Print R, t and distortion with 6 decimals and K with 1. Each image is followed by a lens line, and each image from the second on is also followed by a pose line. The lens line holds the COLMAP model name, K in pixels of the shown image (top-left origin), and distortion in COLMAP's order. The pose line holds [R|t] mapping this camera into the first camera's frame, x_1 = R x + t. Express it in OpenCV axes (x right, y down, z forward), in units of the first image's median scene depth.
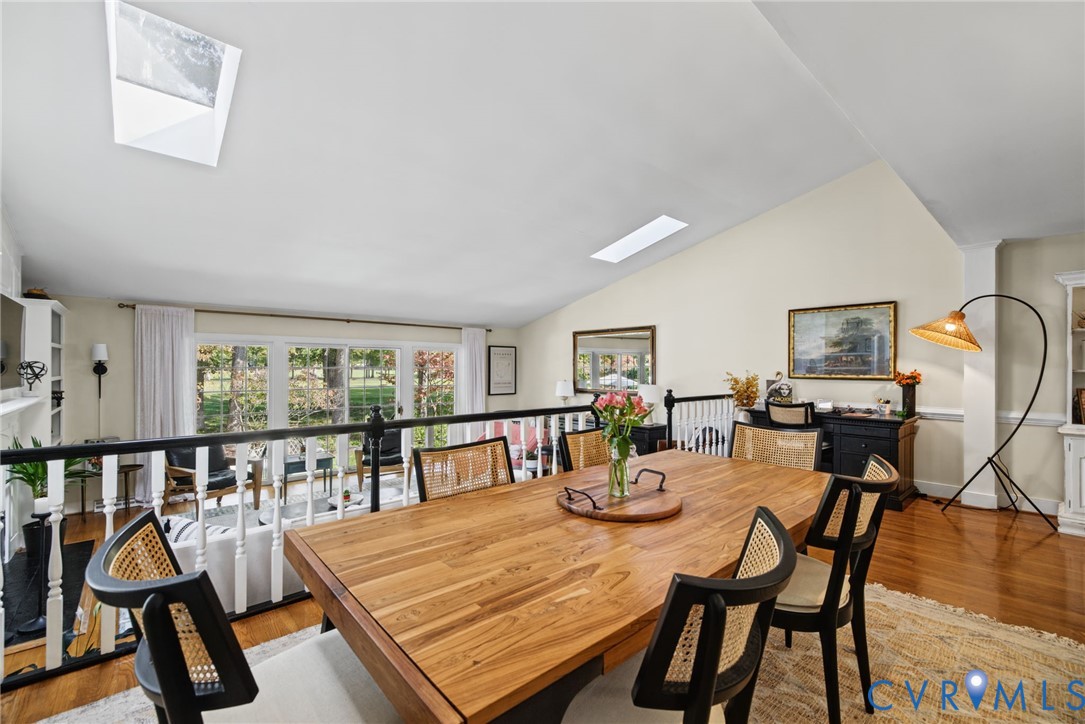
lens RADIAL K [[502.0, 0, 544.8], [0, 502.0, 368.3], [0, 0, 1]] dist [0.001160, 0.000392]
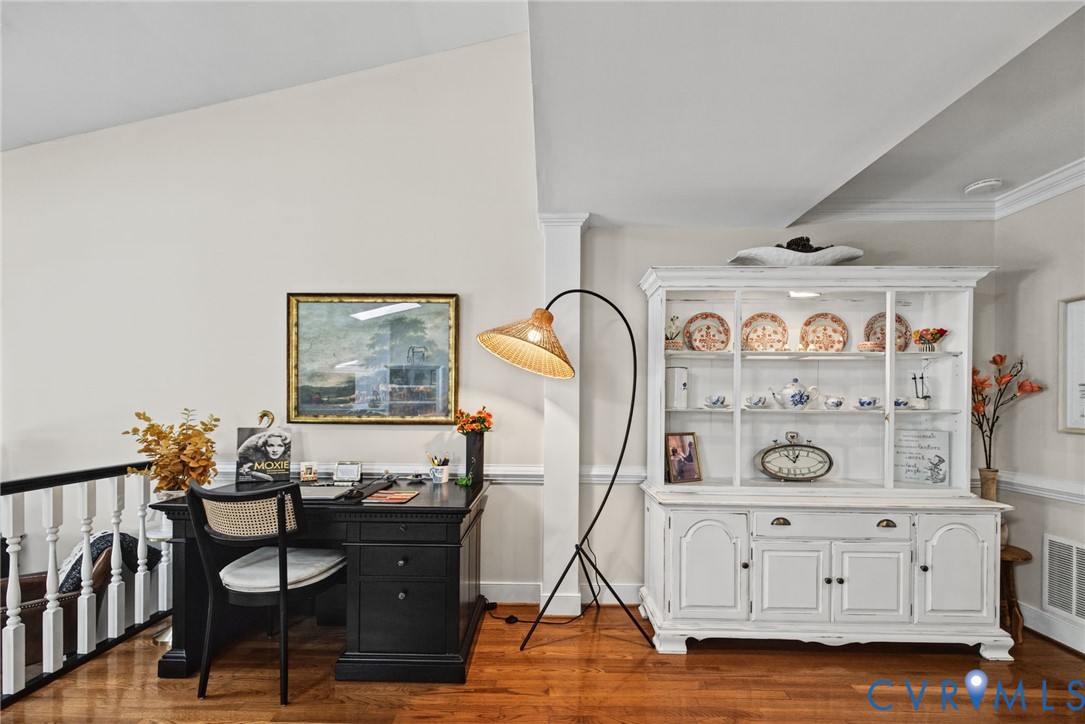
lens RADIAL K [[466.2, 0, 545.5], [0, 466.2, 398.7], [0, 0, 1]] dist [-0.000244, -0.000344]
pose [[0.706355, 0.006975, 0.707824, 0.374756], [-0.003496, 0.999974, -0.006366, -0.004126], [-0.707849, 0.002022, 0.706361, 0.525906]]
